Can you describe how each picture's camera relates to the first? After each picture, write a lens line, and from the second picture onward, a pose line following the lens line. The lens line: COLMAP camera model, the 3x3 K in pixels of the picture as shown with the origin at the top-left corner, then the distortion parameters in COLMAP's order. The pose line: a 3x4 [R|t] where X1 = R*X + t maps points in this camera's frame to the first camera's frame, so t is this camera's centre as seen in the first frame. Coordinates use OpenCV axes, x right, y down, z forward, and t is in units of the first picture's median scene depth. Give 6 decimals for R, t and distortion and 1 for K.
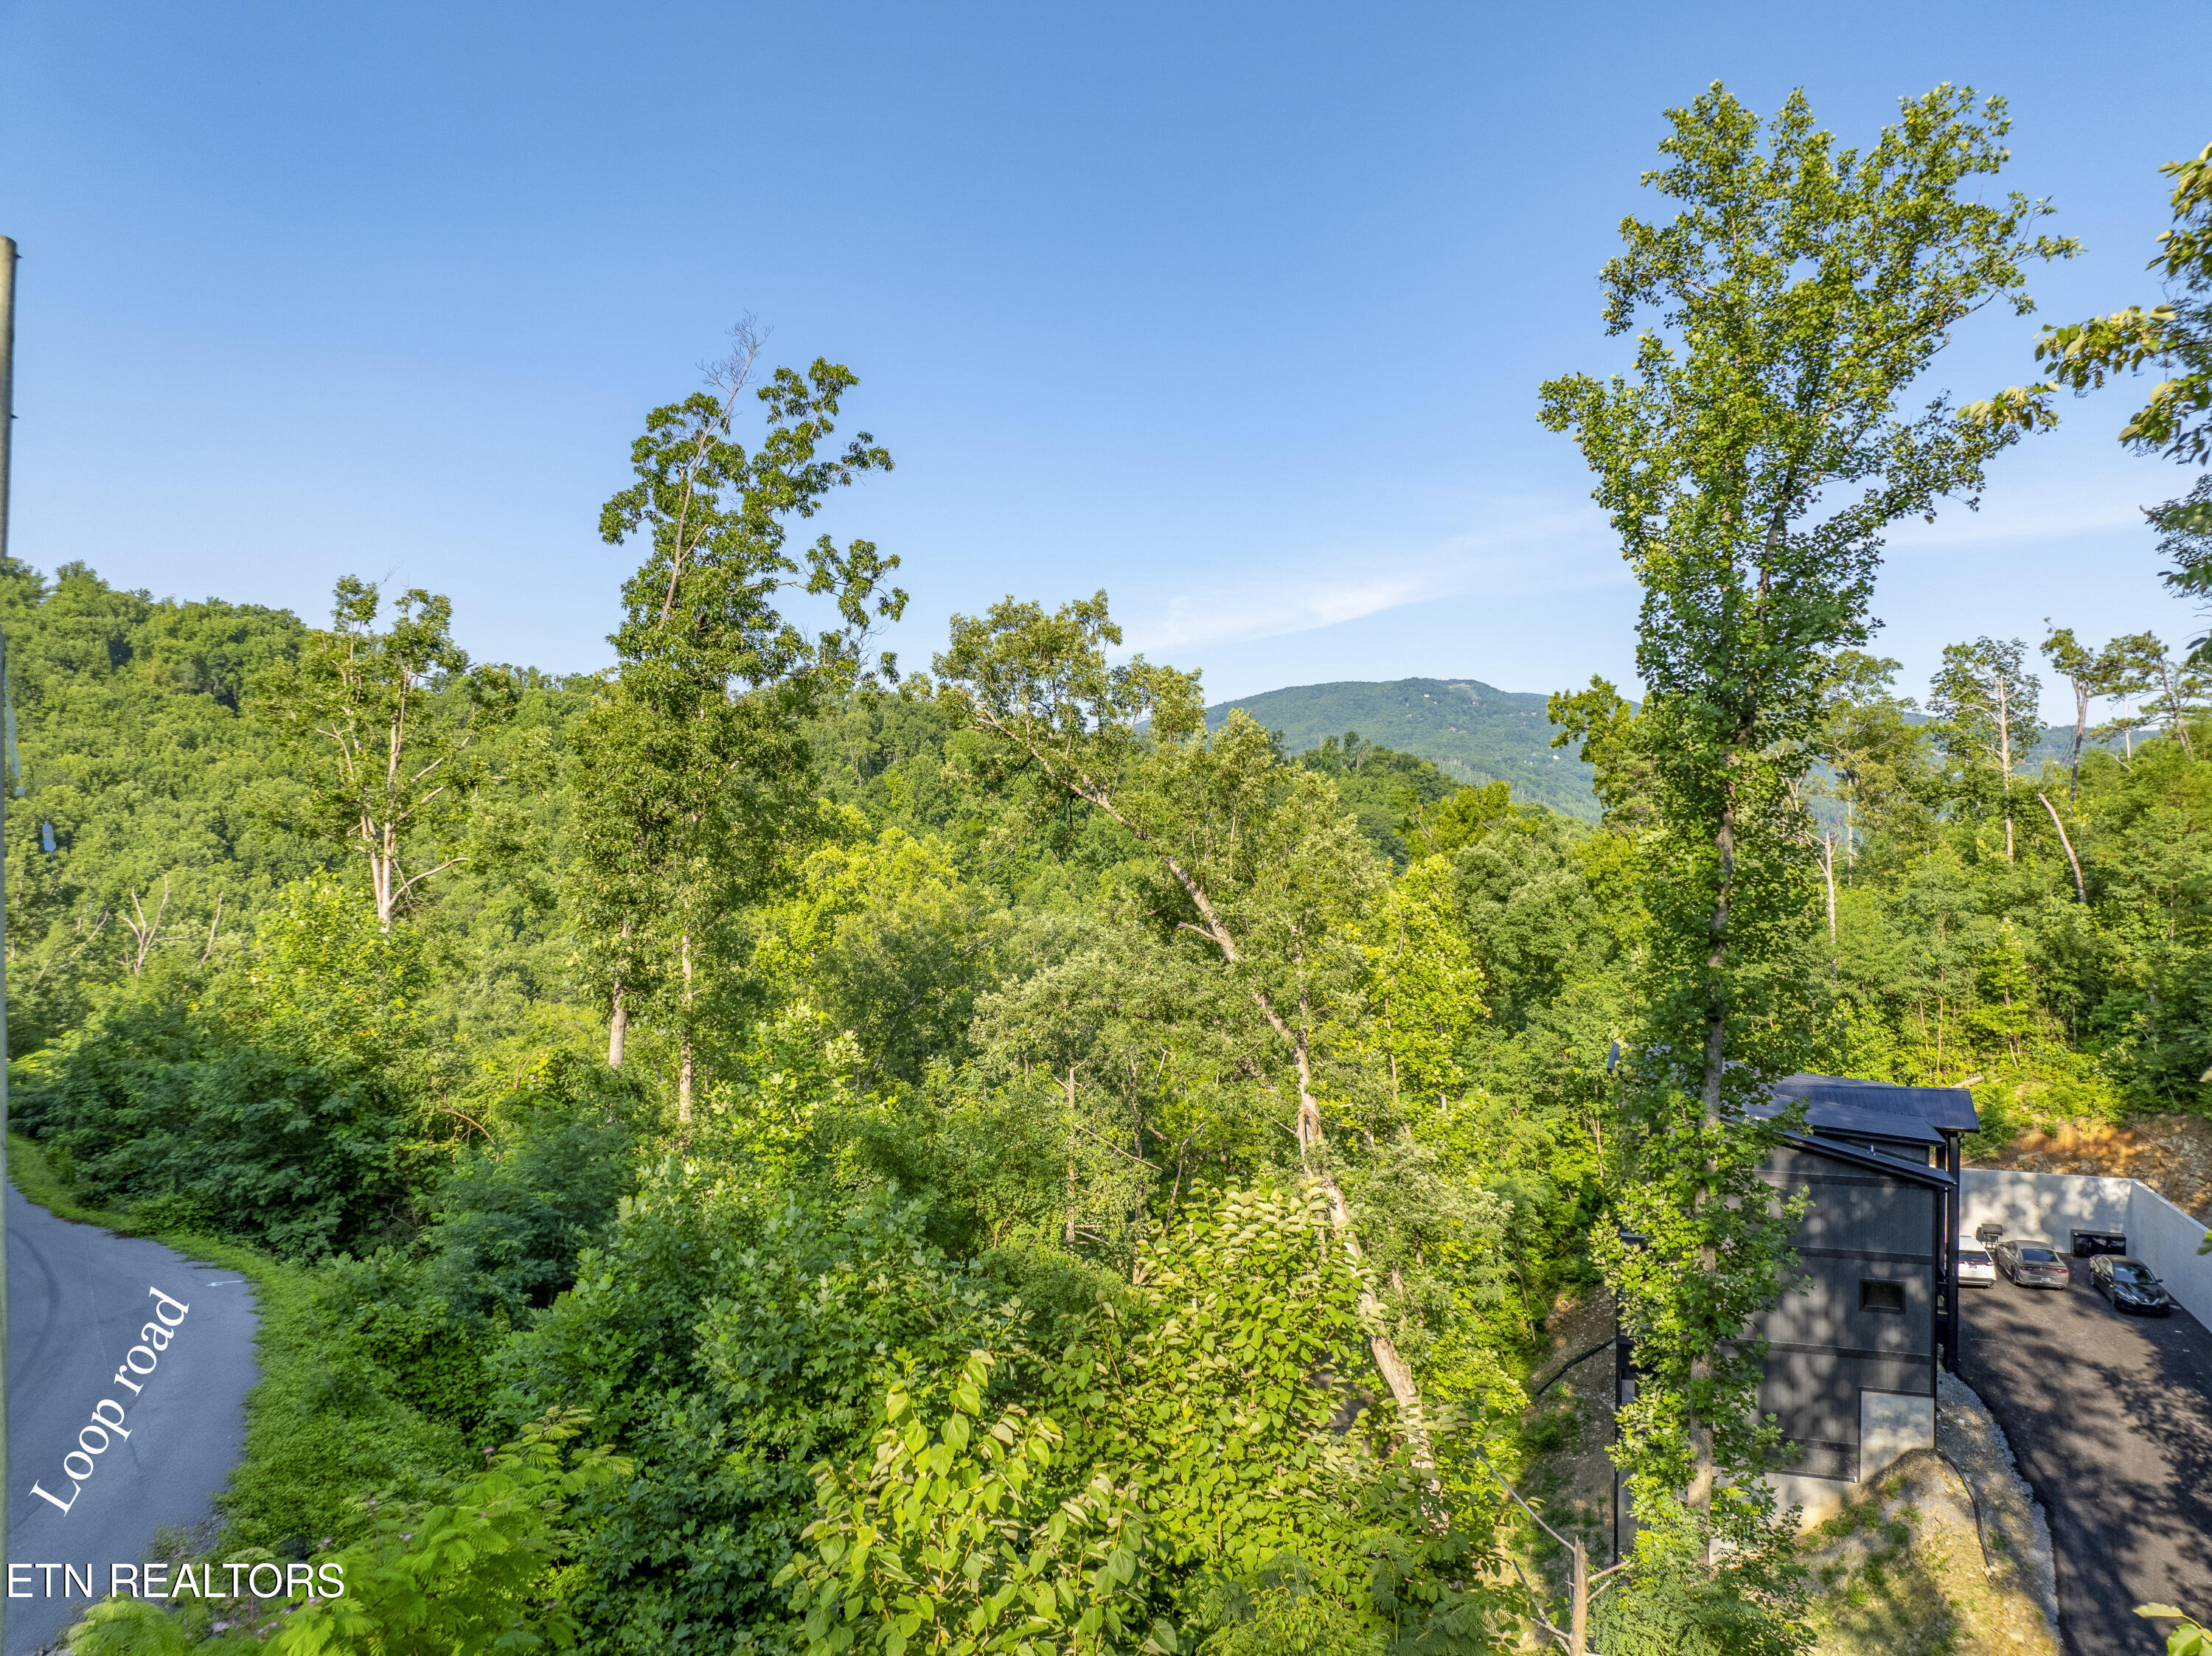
lens RADIAL K [[1549.8, 0, 1112.0], [0, 1549.8, 824.5], [0, 0, 1]] dist [-0.043242, 0.011827]
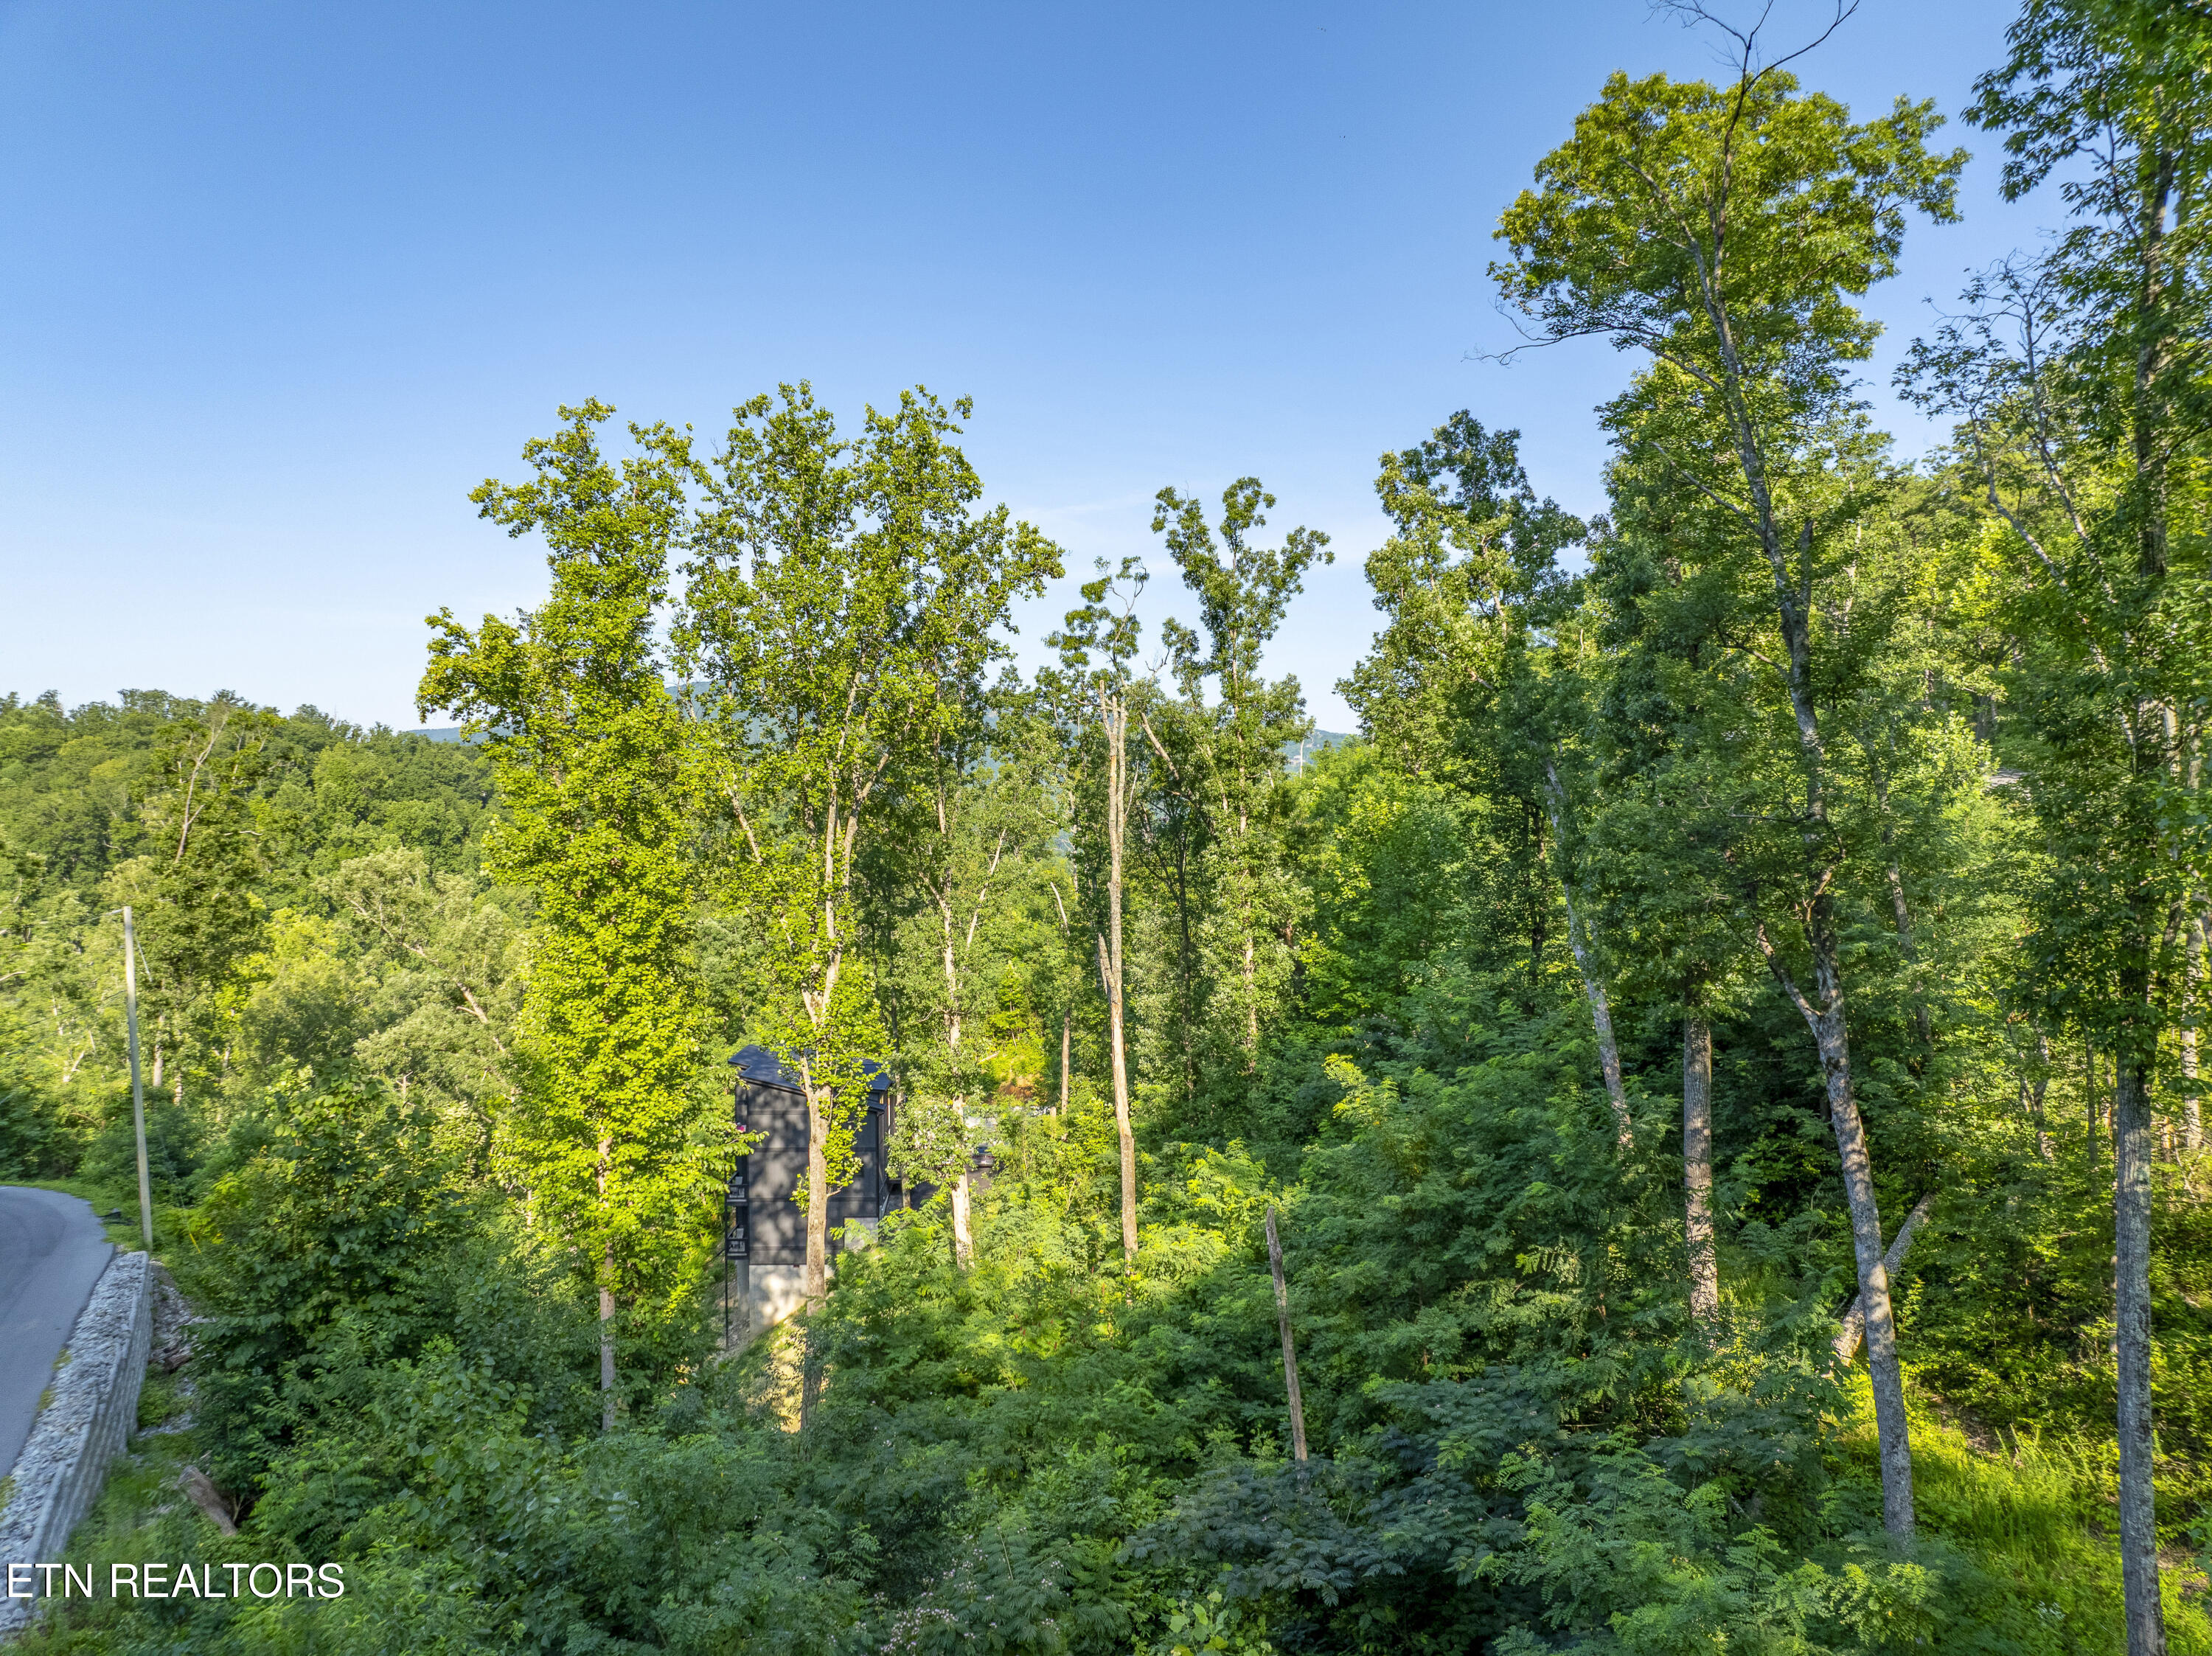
lens RADIAL K [[1549.8, 0, 1107.2], [0, 1549.8, 836.3], [0, 0, 1]] dist [-0.043242, 0.011827]
pose [[0.931147, -0.002545, 0.364636, 0.082507], [-0.001397, 0.999943, 0.010544, -0.154901], [-0.364642, -0.010327, 0.931090, -1.044555]]
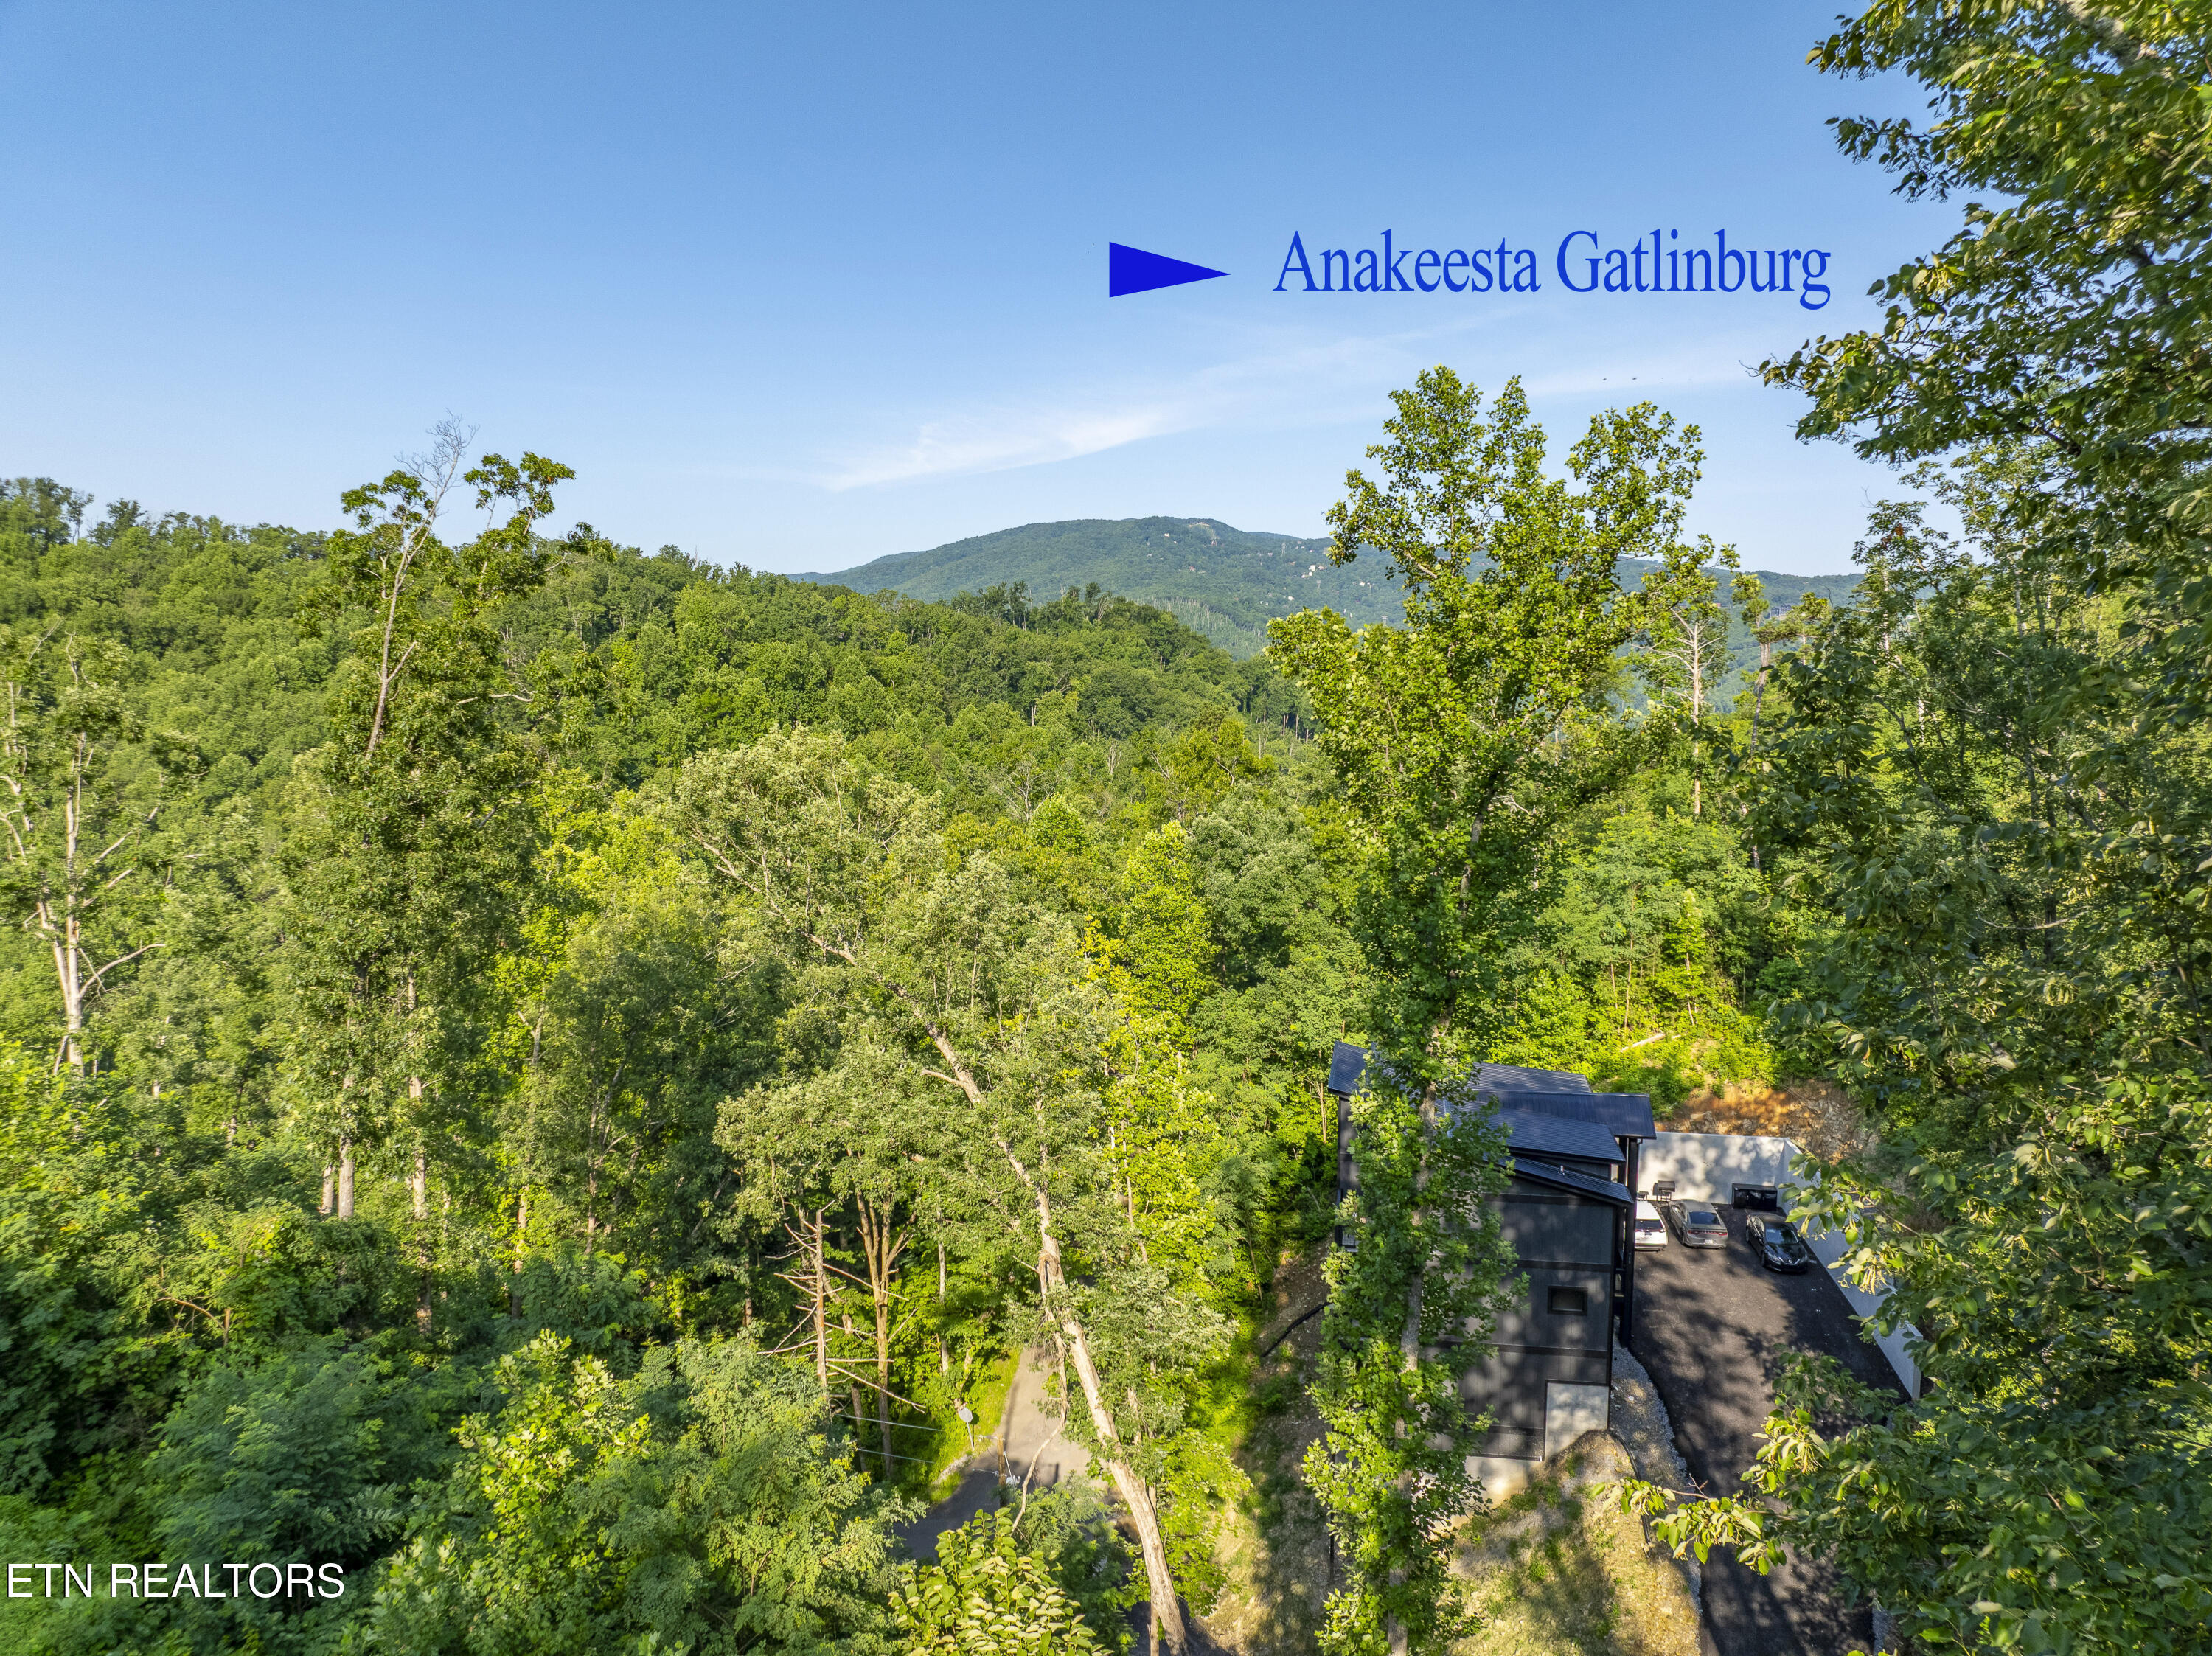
lens RADIAL K [[1549.8, 0, 1108.6], [0, 1549.8, 828.9], [0, 0, 1]] dist [-0.043242, 0.011827]
pose [[0.986655, -0.017772, 0.161854, 0.002135], [0.000208, 0.994162, 0.107896, -0.159091], [-0.162826, -0.106423, 0.980898, -0.004741]]
